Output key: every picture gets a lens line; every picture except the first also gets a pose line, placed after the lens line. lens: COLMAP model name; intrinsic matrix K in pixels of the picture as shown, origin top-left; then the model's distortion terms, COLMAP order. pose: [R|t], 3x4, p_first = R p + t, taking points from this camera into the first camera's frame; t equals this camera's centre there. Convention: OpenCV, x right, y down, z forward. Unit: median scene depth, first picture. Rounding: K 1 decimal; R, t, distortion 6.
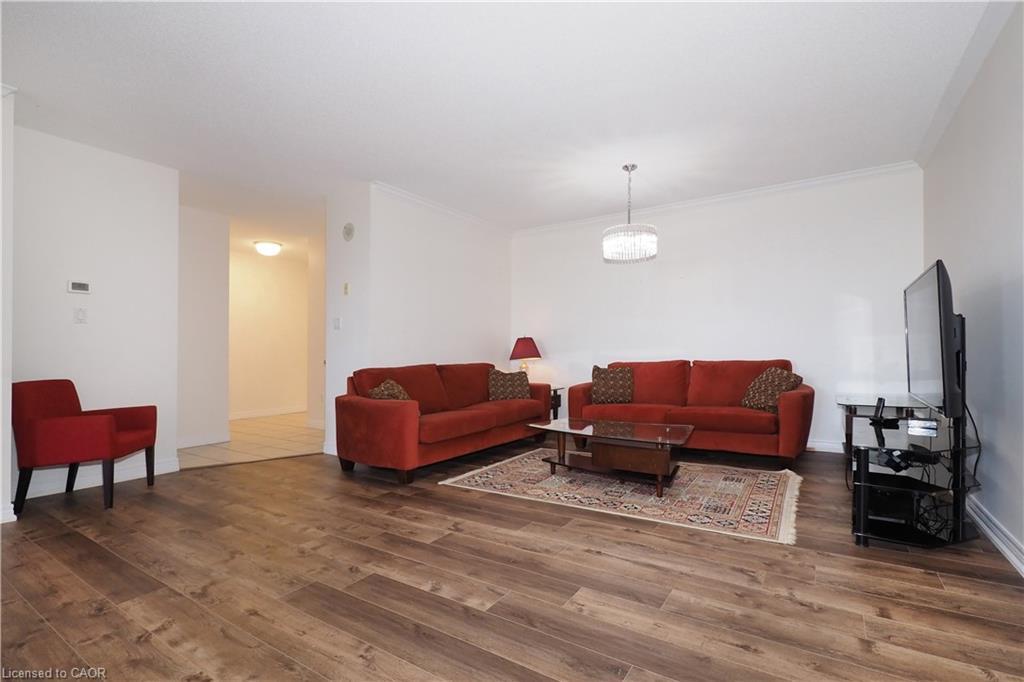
lens RADIAL K [[454.3, 0, 494.5], [0, 454.3, 359.5], [0, 0, 1]] dist [-0.028086, -0.000058]
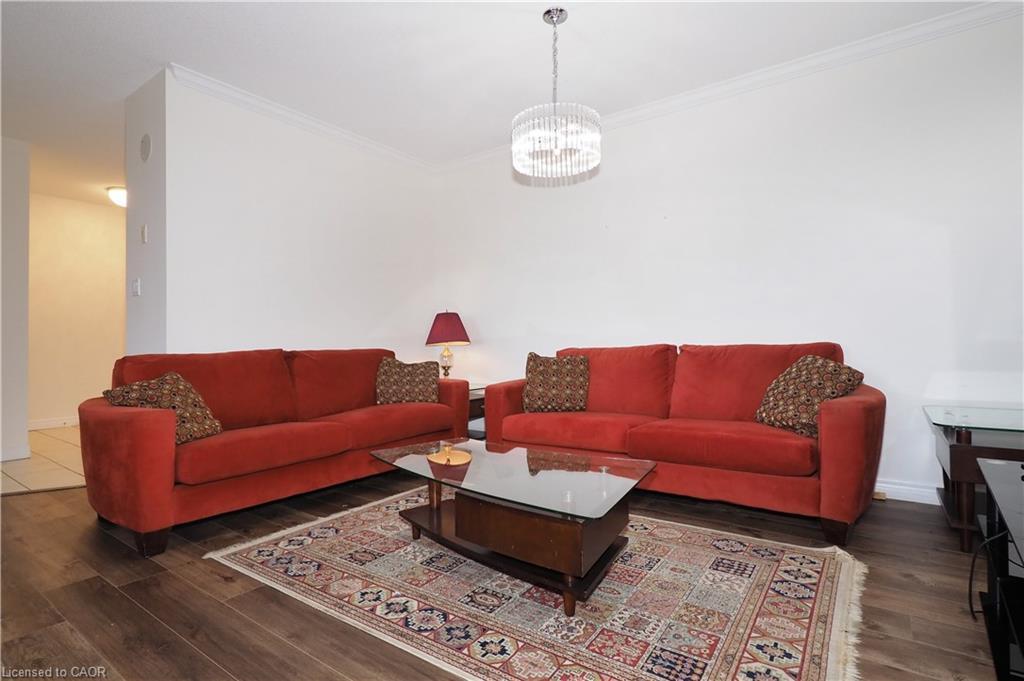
lens RADIAL K [[502.0, 0, 485.0], [0, 502.0, 341.3], [0, 0, 1]] dist [-0.013209, 0.000297]
pose [[0.999333, 0.002645, -0.036419, 0.237899], [-0.003223, 0.999870, -0.015808, 0.011172], [0.036373, 0.015914, 0.999212, 0.361135]]
